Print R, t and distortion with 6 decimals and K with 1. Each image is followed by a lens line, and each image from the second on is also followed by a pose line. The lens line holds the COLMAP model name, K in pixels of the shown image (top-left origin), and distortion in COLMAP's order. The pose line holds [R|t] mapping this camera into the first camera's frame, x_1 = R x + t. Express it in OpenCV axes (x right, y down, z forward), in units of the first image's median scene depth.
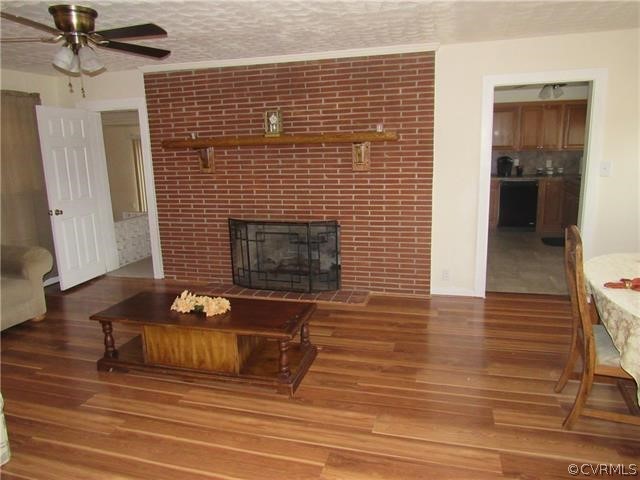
lens RADIAL K [[460.2, 0, 319.3], [0, 460.2, 239.5], [0, 0, 1]] dist [-0.023390, 0.000148]
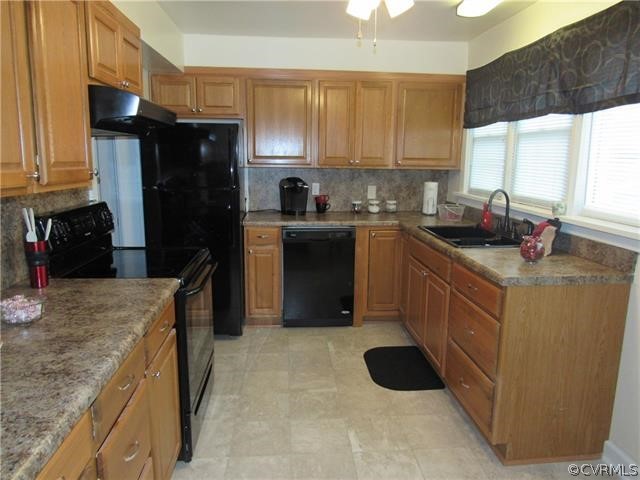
lens RADIAL K [[460.2, 0, 316.9], [0, 460.2, 240.1], [0, 0, 1]] dist [-0.023390, 0.000148]
pose [[0.932270, -0.021711, 0.361111, 0.397873], [0.031693, 0.999261, -0.021742, -0.162819], [-0.360372, 0.031715, 0.932270, 0.843903]]
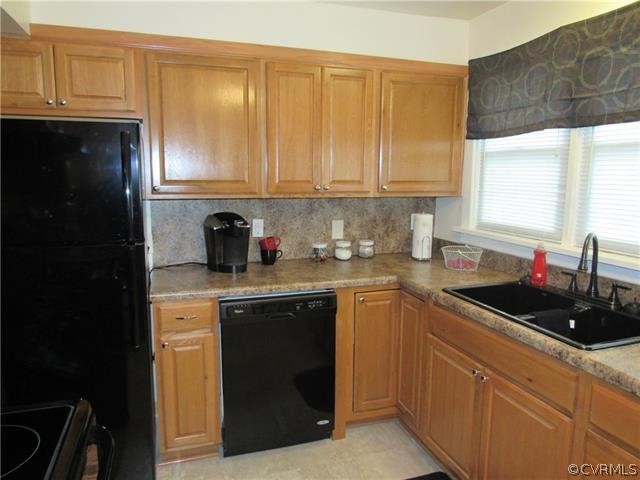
lens RADIAL K [[460.2, 0, 319.6], [0, 460.2, 240.4], [0, 0, 1]] dist [-0.023390, 0.000148]
pose [[0.816496, -0.044166, 0.575659, 0.441447], [0.083861, 0.995568, -0.042563, -0.232220], [-0.571228, 0.083027, 0.816581, 1.139547]]
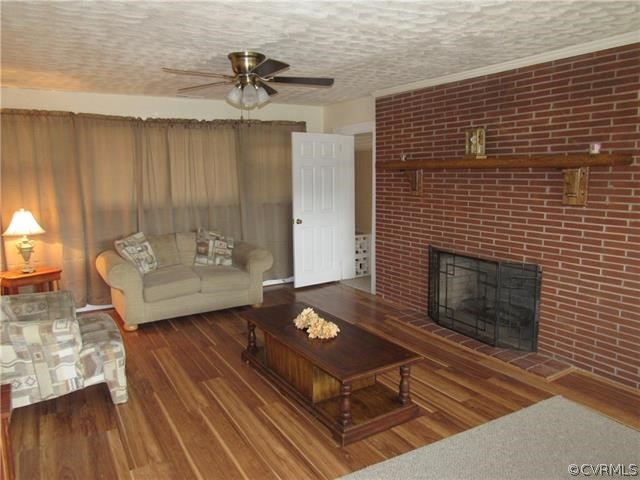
lens RADIAL K [[460.2, 0, 317.9], [0, 460.2, 240.2], [0, 0, 1]] dist [-0.023390, 0.000148]
pose [[0.730292, 0.119197, -0.672656, 0.292580], [-0.142248, 0.989610, 0.020926, -0.047258], [0.668161, 0.080402, 0.739659, 0.169502]]
